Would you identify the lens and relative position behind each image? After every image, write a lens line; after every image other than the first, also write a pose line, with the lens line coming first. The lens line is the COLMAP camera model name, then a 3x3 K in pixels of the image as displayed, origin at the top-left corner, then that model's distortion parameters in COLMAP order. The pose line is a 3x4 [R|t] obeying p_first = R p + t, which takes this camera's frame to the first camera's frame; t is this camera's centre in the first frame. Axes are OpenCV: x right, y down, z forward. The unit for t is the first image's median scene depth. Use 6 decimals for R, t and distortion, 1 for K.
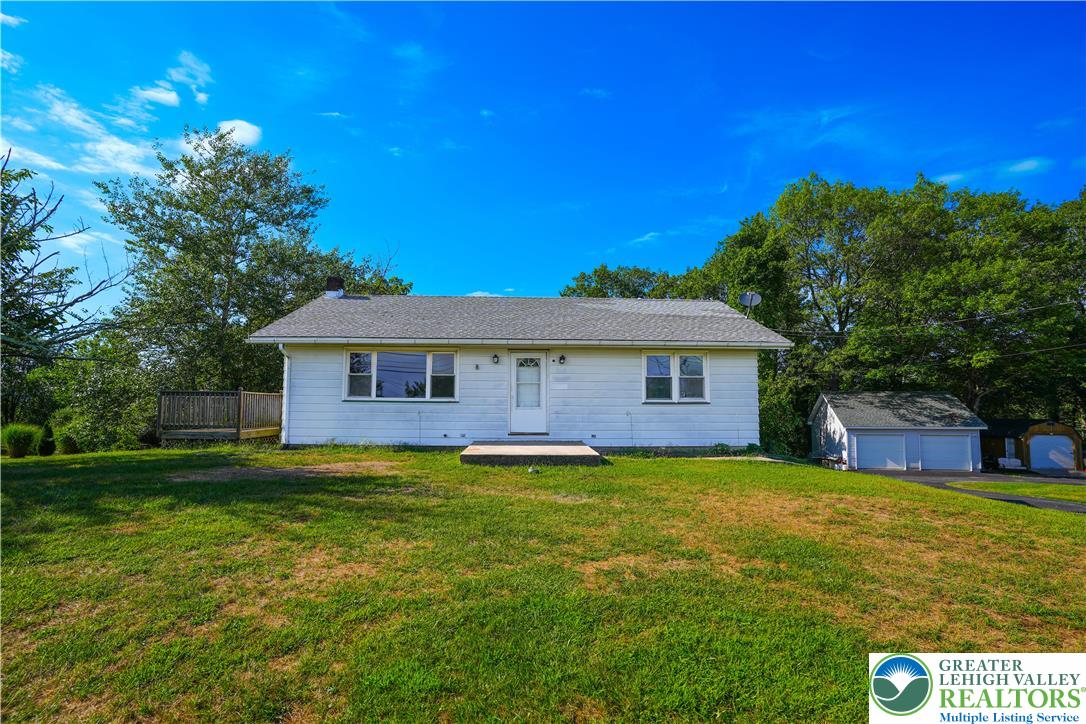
lens RADIAL K [[529.6, 0, 543.8], [0, 529.6, 365.5], [0, 0, 1]] dist [-0.080358, 0.036982]
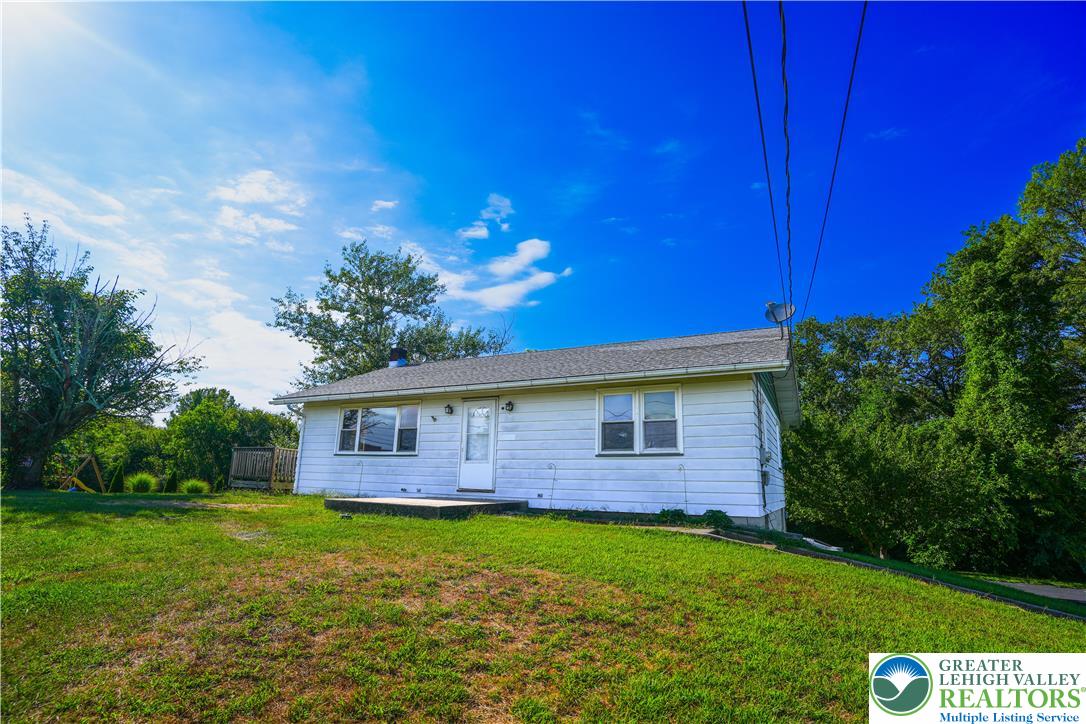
lens RADIAL K [[541.7, 0, 543.0], [0, 541.7, 362.0], [0, 0, 1]] dist [-0.074631, 0.037687]
pose [[0.871547, -0.093444, -0.481325, 0.525186], [0.013167, 0.985778, -0.167535, 0.067841], [0.490135, 0.139677, 0.860382, 0.236332]]
